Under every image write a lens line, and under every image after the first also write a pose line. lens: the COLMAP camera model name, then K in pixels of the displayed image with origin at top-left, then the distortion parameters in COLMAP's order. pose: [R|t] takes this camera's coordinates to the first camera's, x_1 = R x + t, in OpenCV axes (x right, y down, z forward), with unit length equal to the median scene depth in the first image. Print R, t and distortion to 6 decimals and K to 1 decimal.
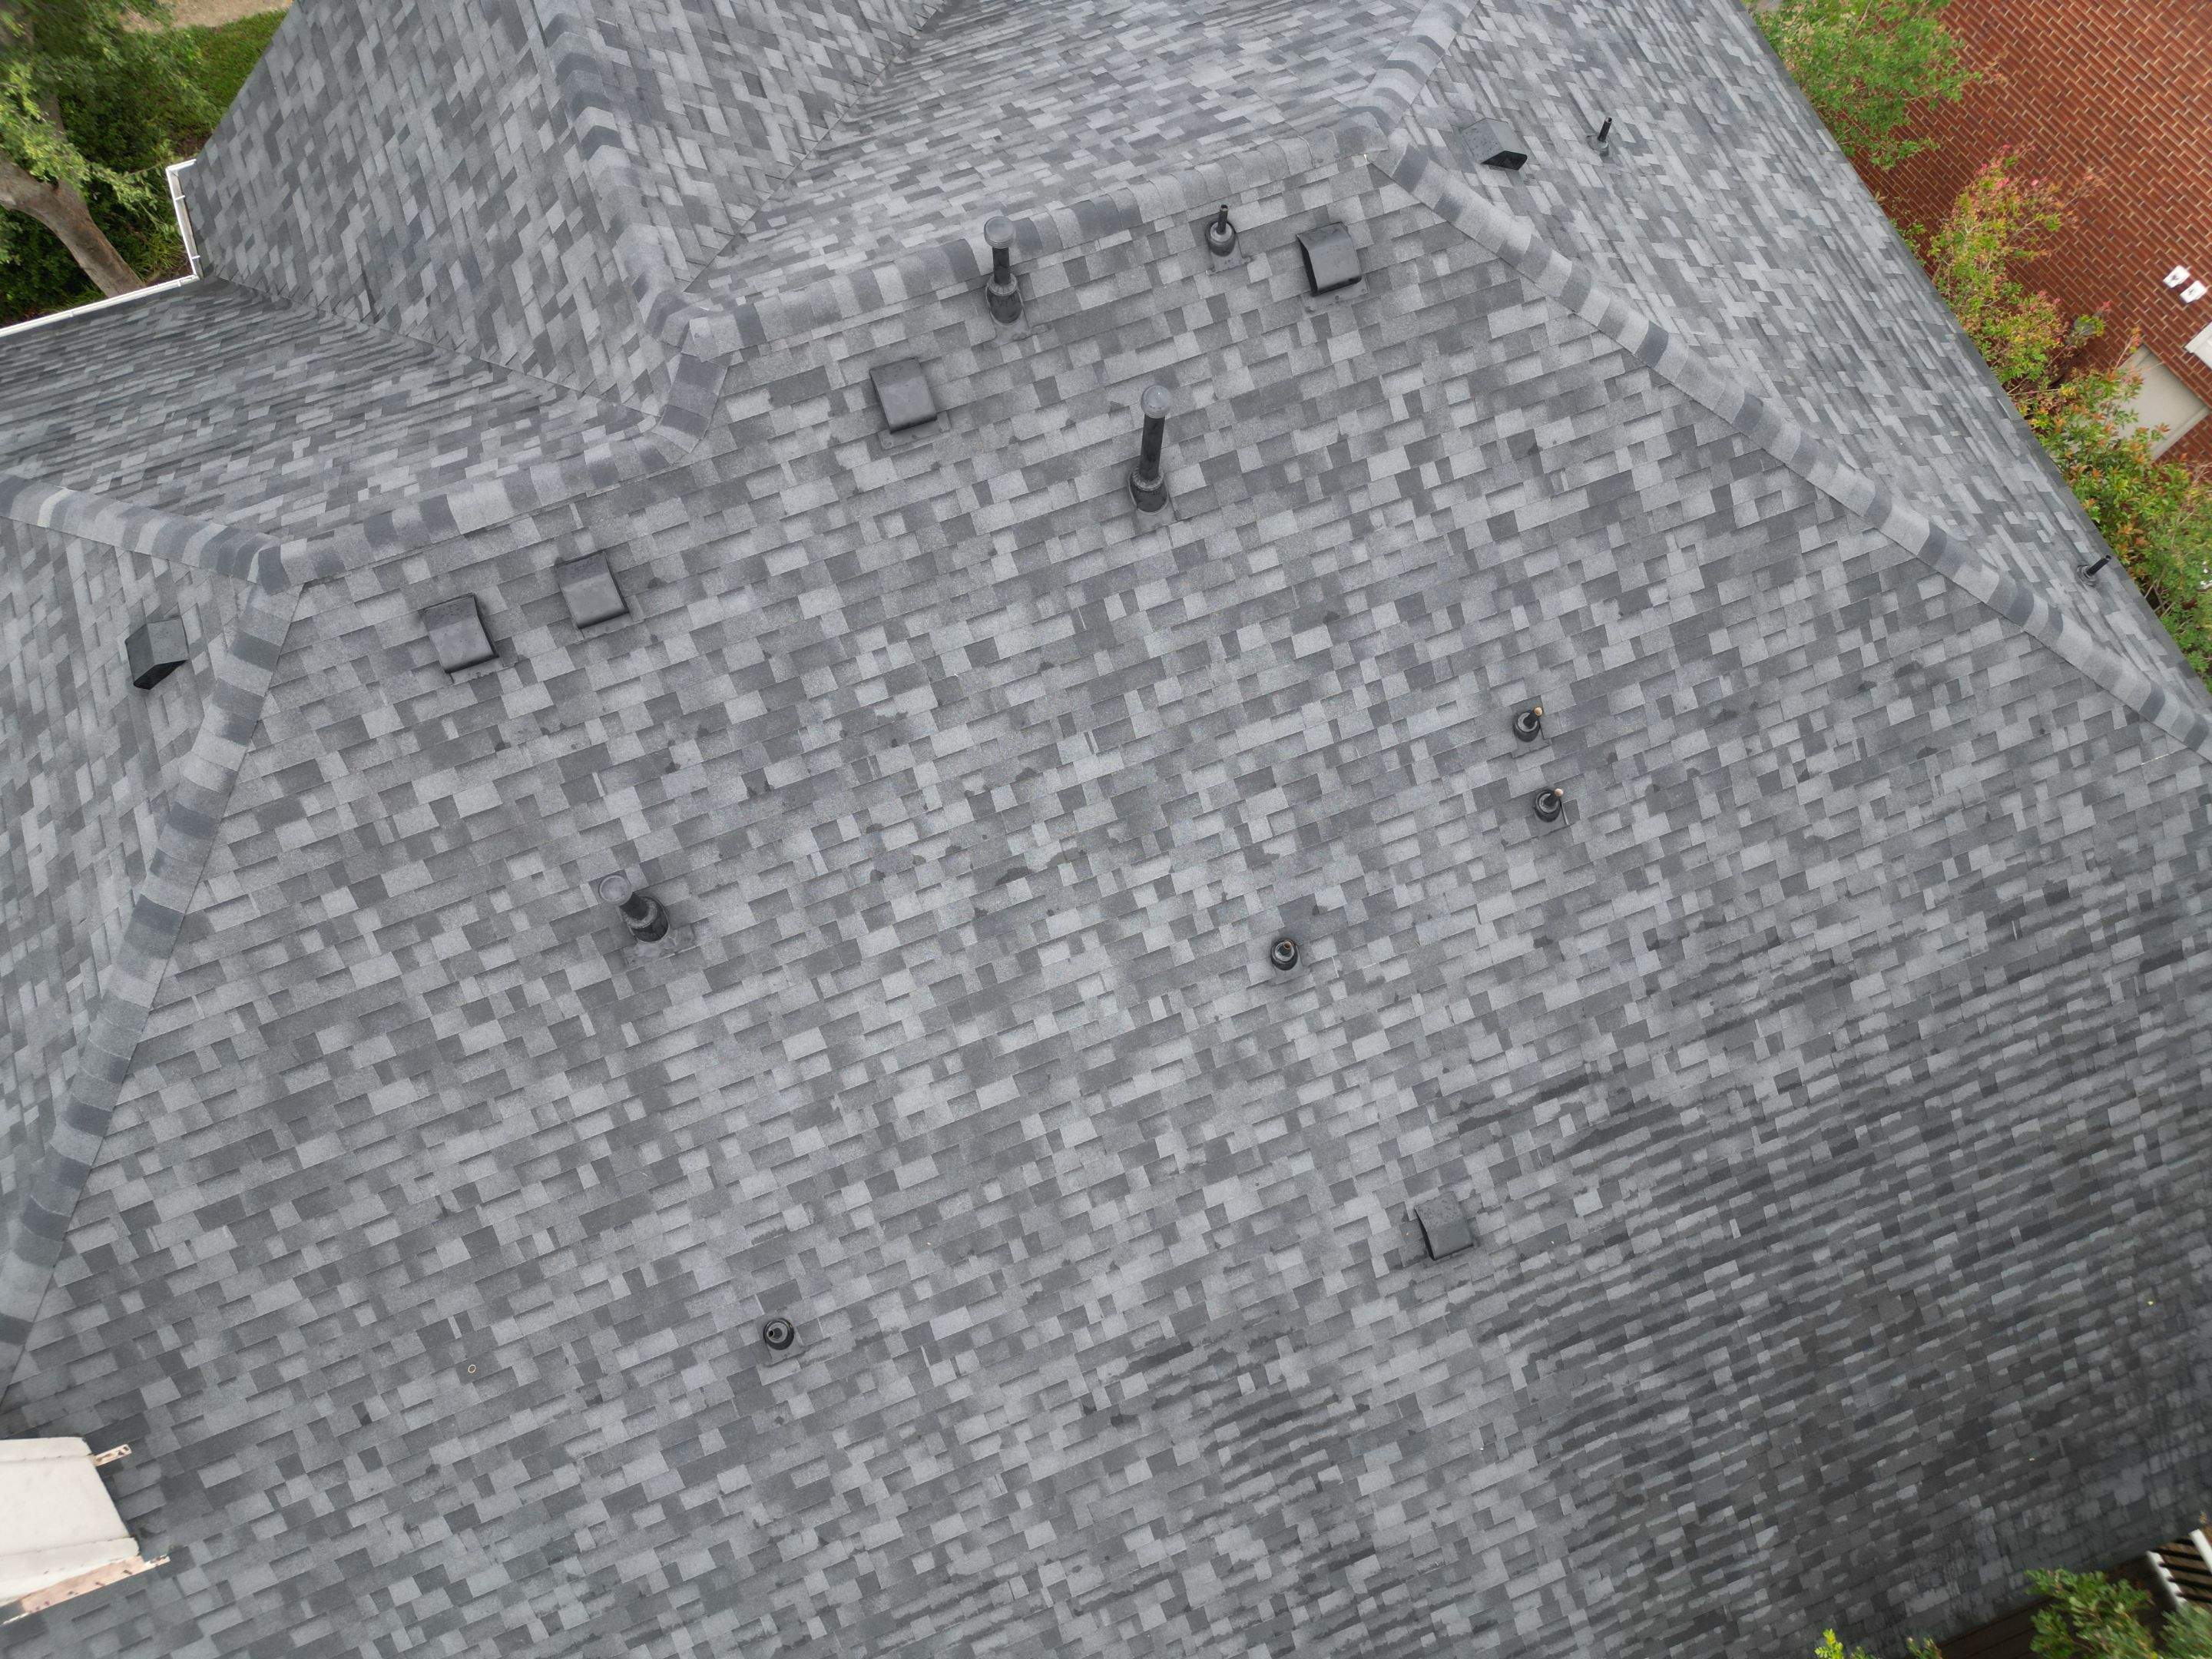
lens RADIAL K [[1542.5, 0, 1100.7], [0, 1542.5, 830.2], [0, 0, 1]] dist [0.079284, -0.080394]
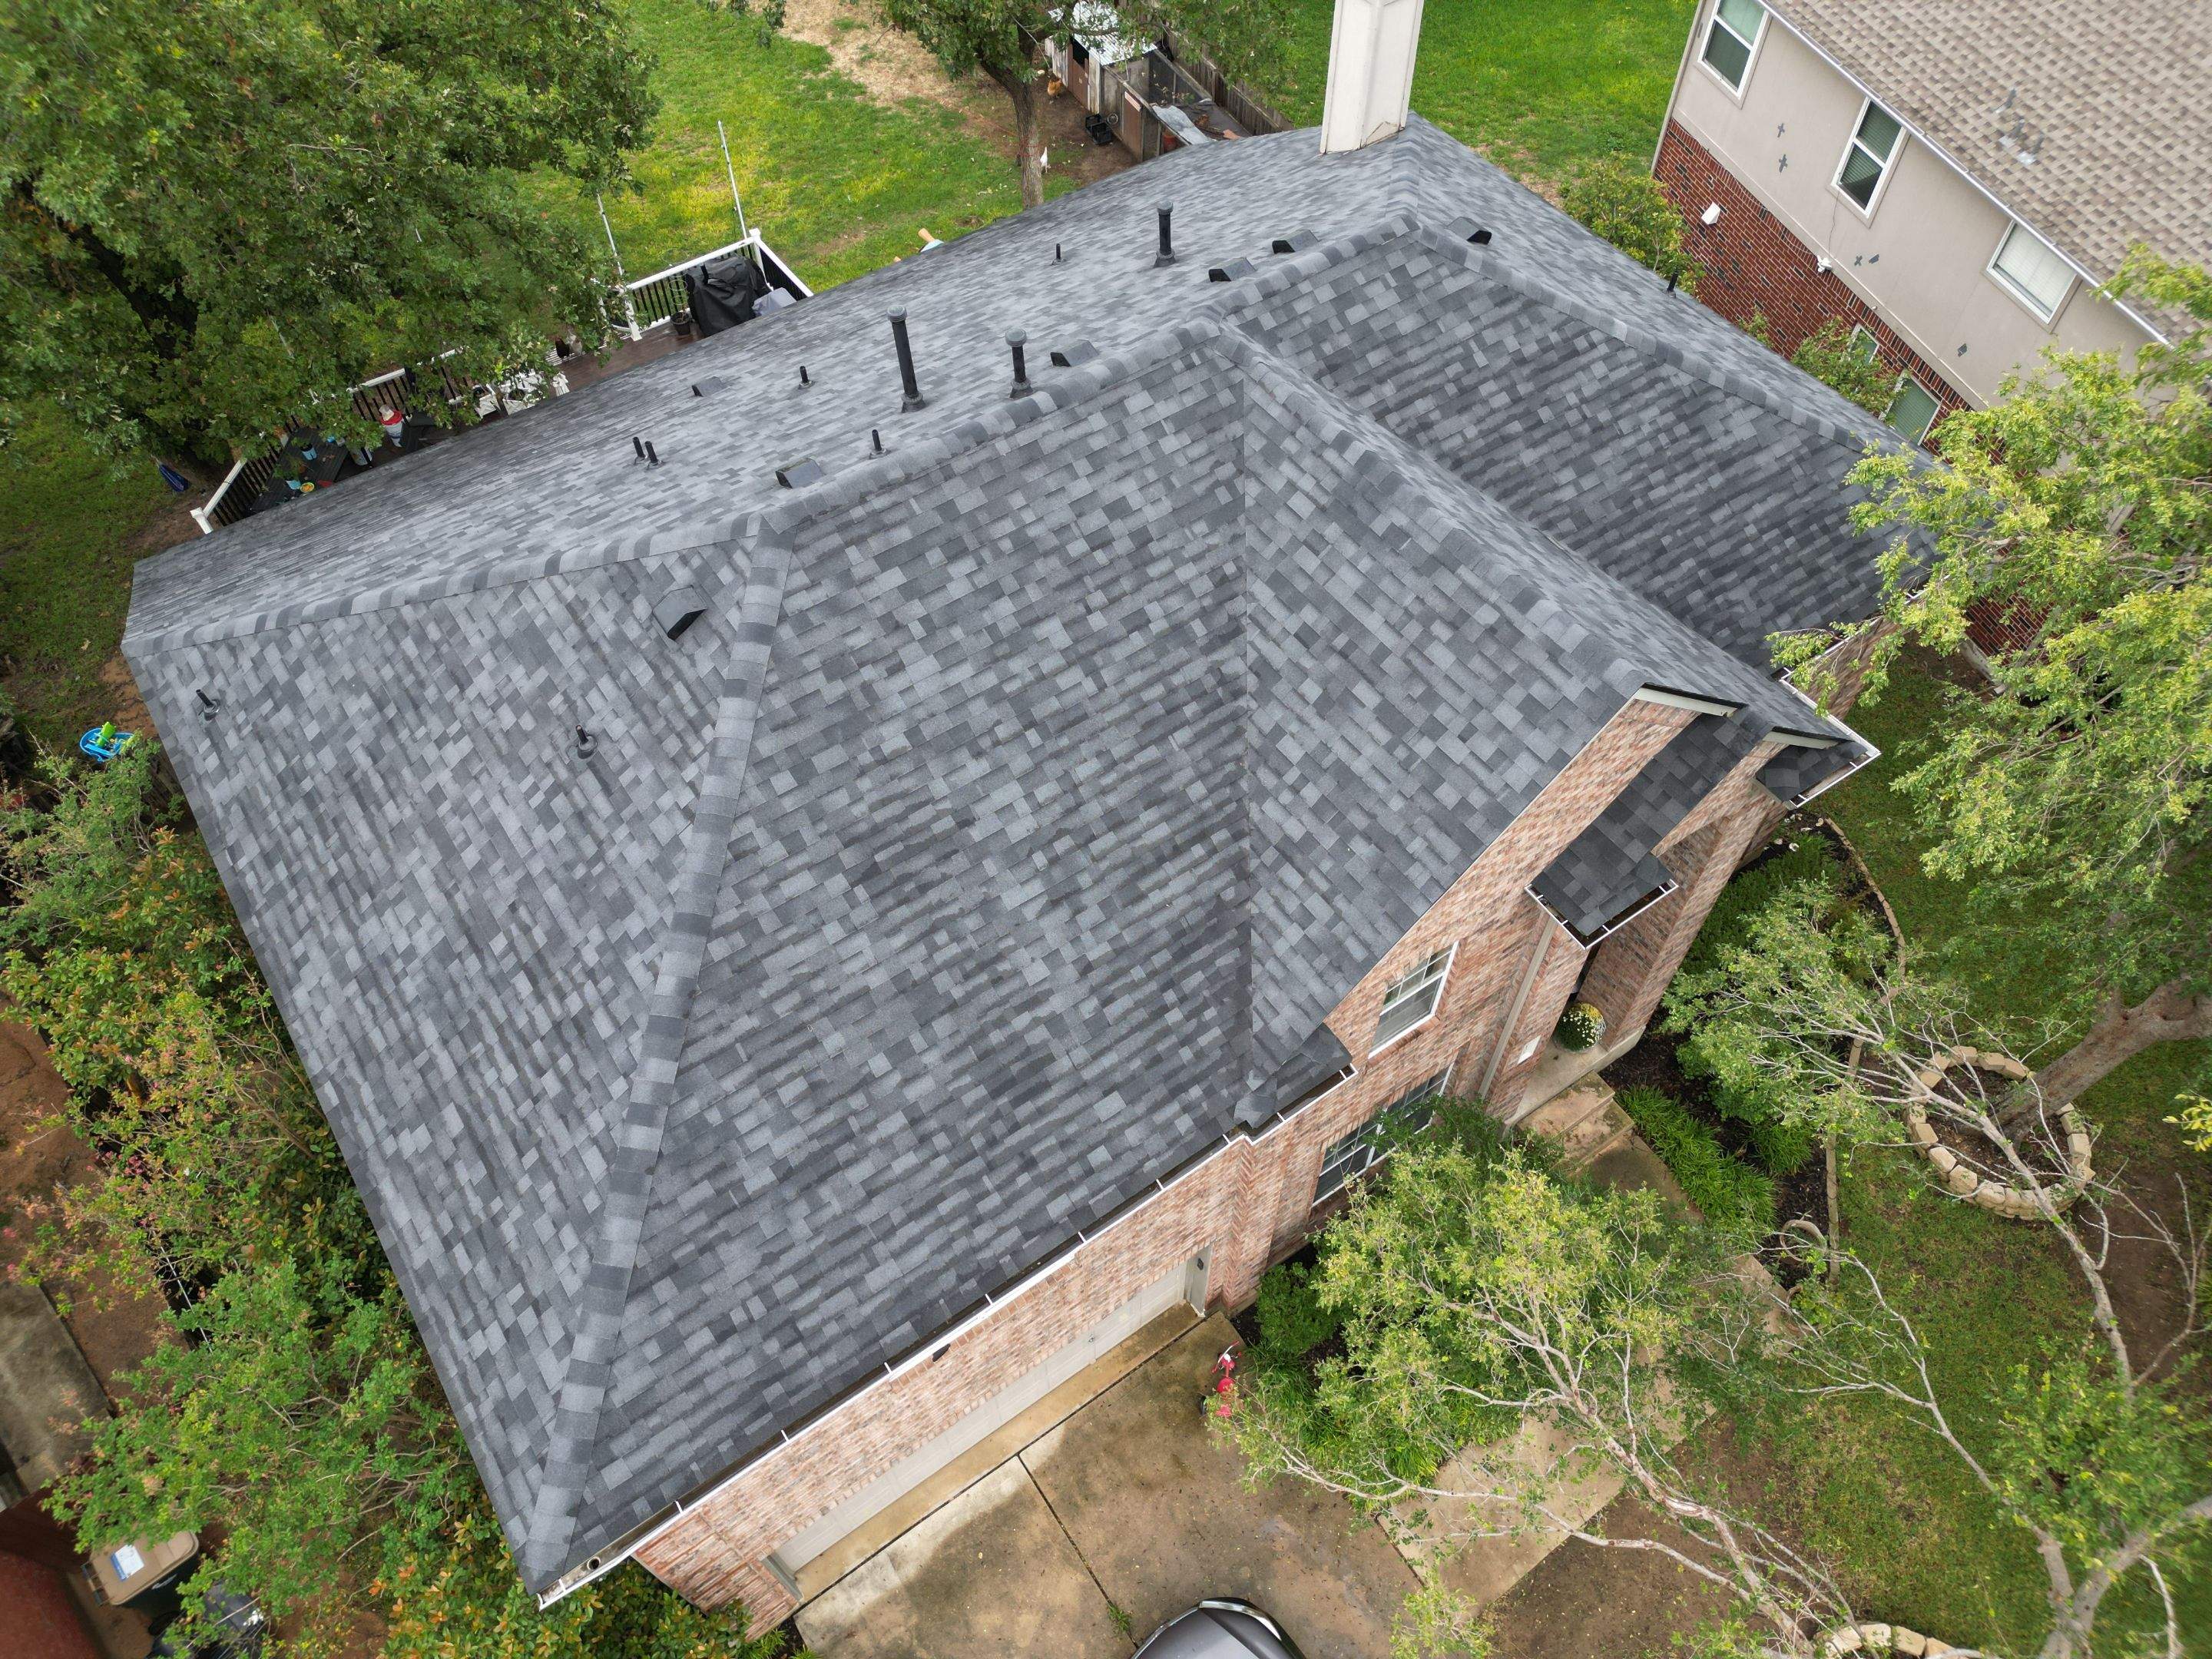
lens RADIAL K [[1542.5, 0, 1100.3], [0, 1542.5, 824.9], [0, 0, 1]] dist [0.079284, -0.080394]
pose [[-0.972461, 0.198873, -0.121528, 0.115397], [-0.213454, -0.550606, 0.807014, -1.657645], [0.093579, 0.810730, 0.577893, 0.478454]]
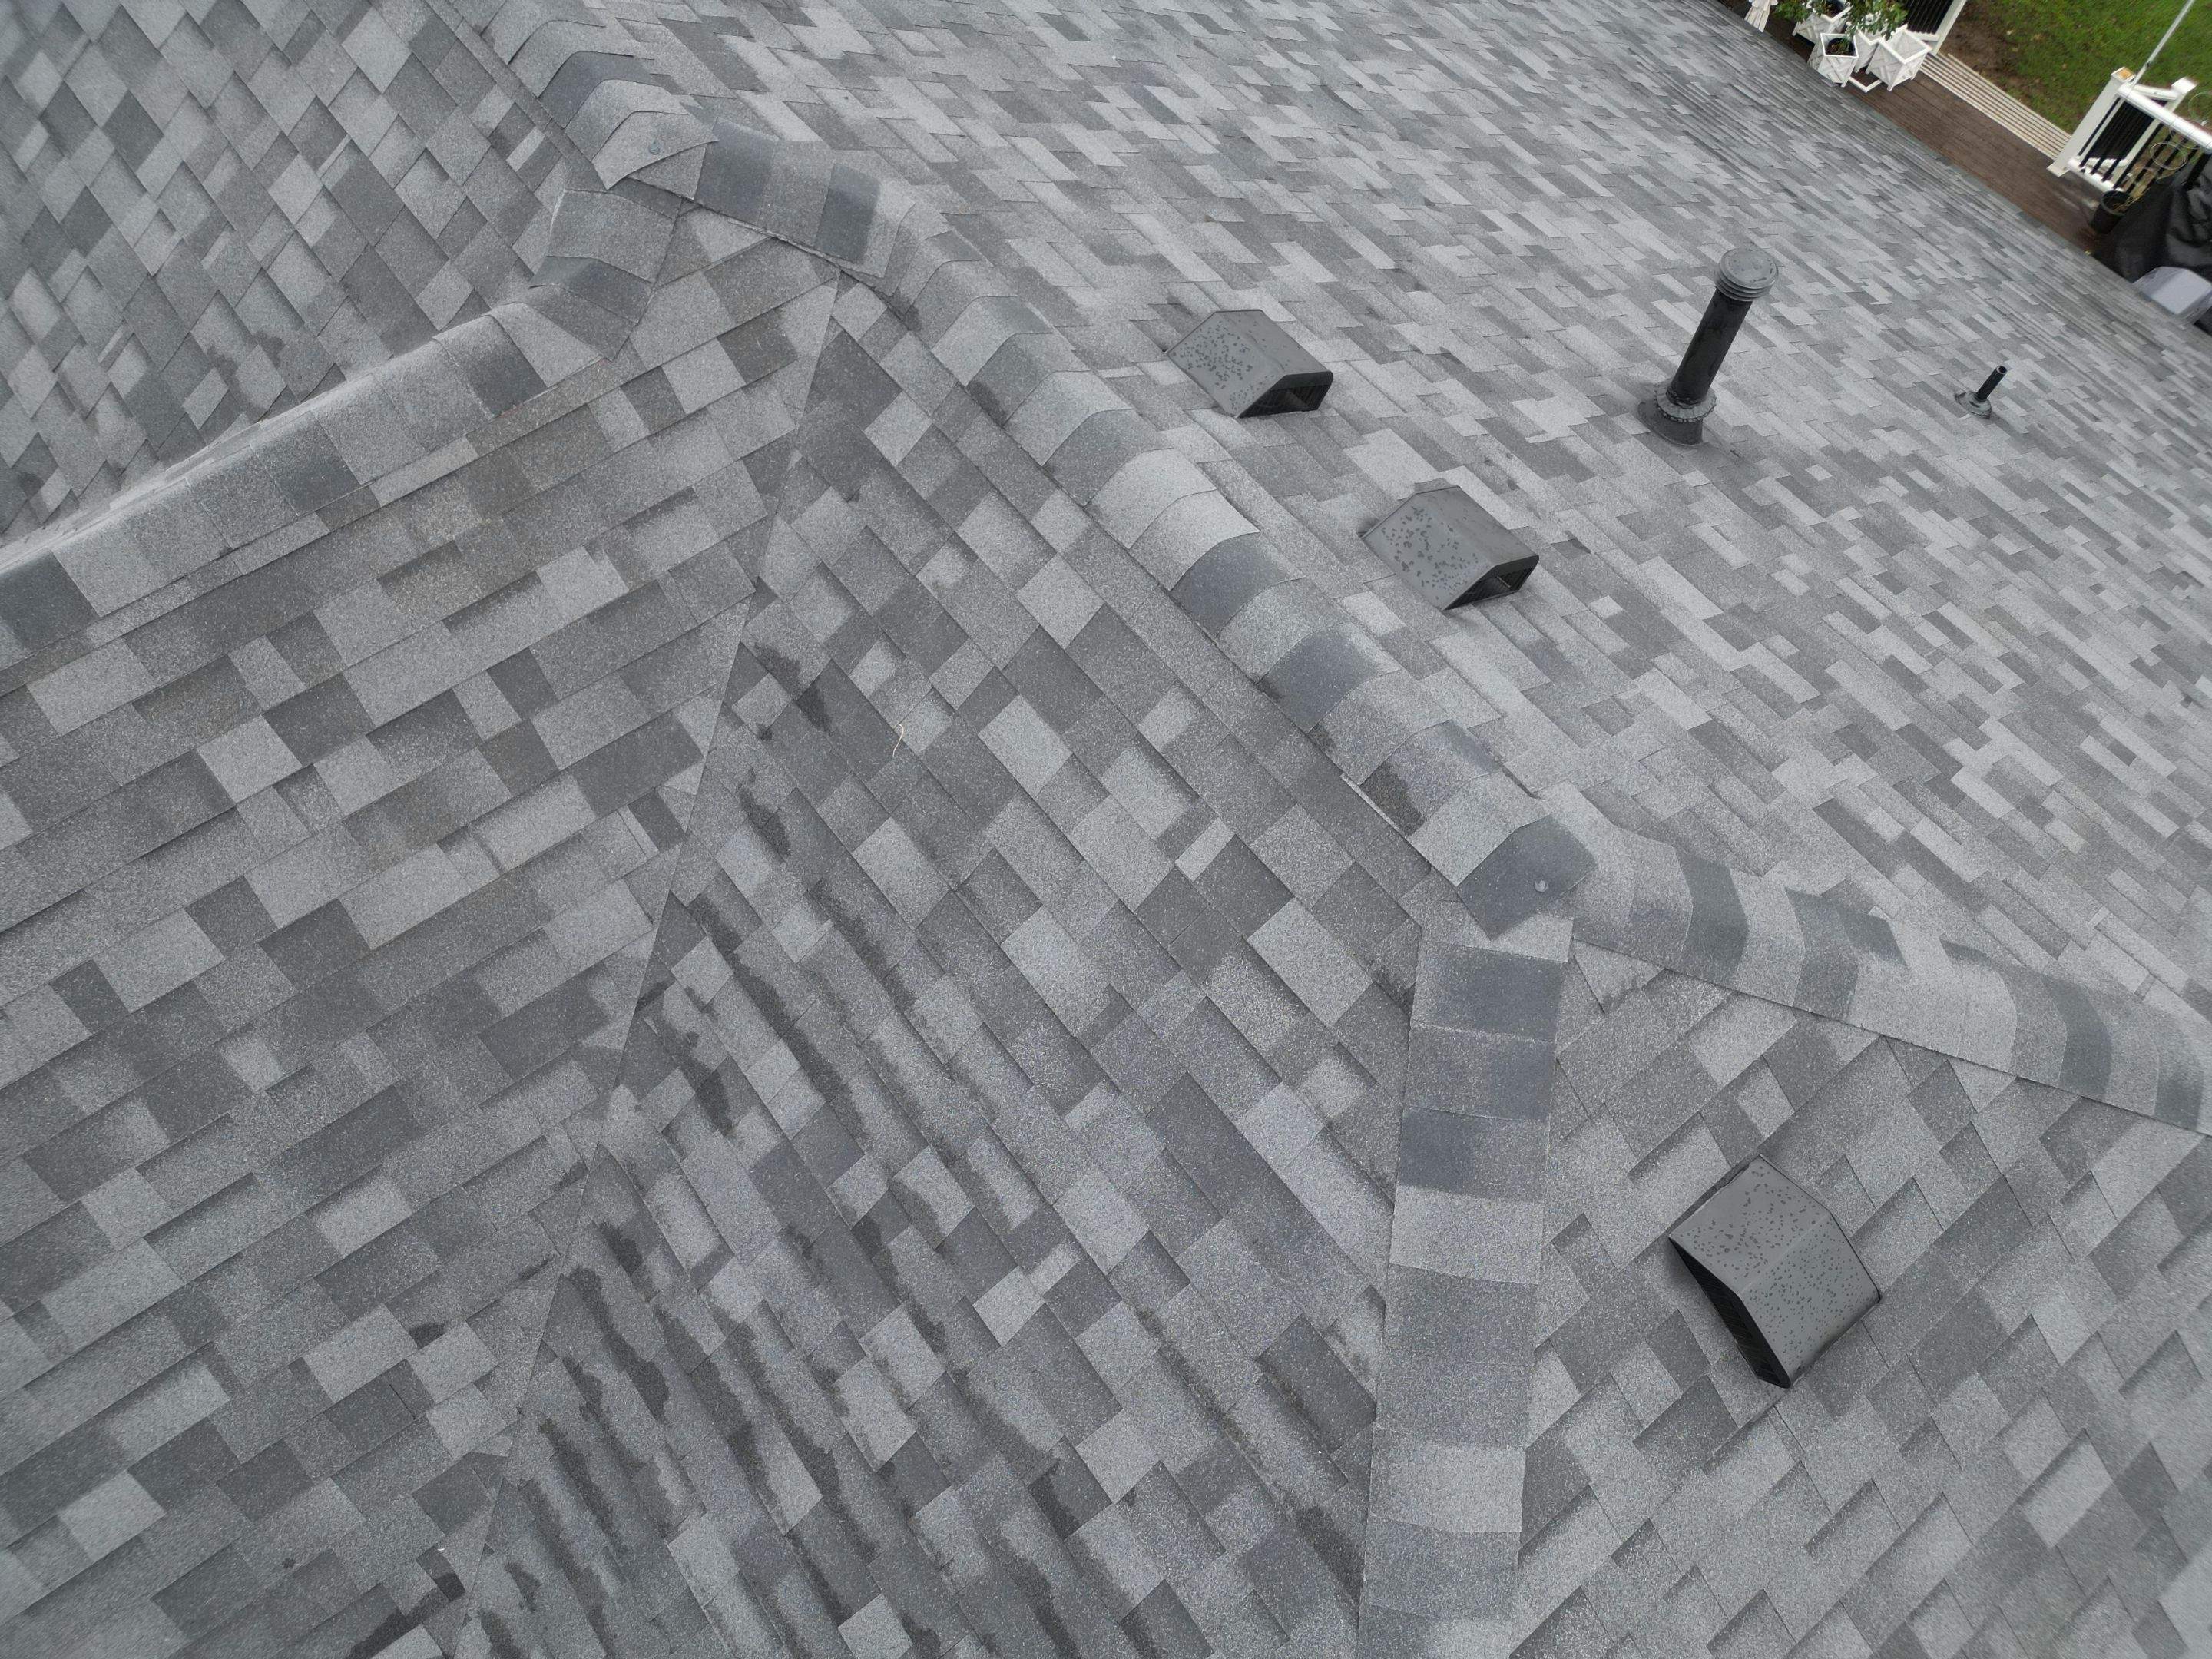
lens RADIAL K [[1542.5, 0, 1102.5], [0, 1542.5, 828.6], [0, 0, 1]] dist [0.079284, -0.080394]
pose [[-0.289476, -0.851147, 0.437896, -0.594353], [0.905205, -0.094720, 0.414285, -0.373343], [-0.311140, 0.516311, 0.797882, 0.670375]]
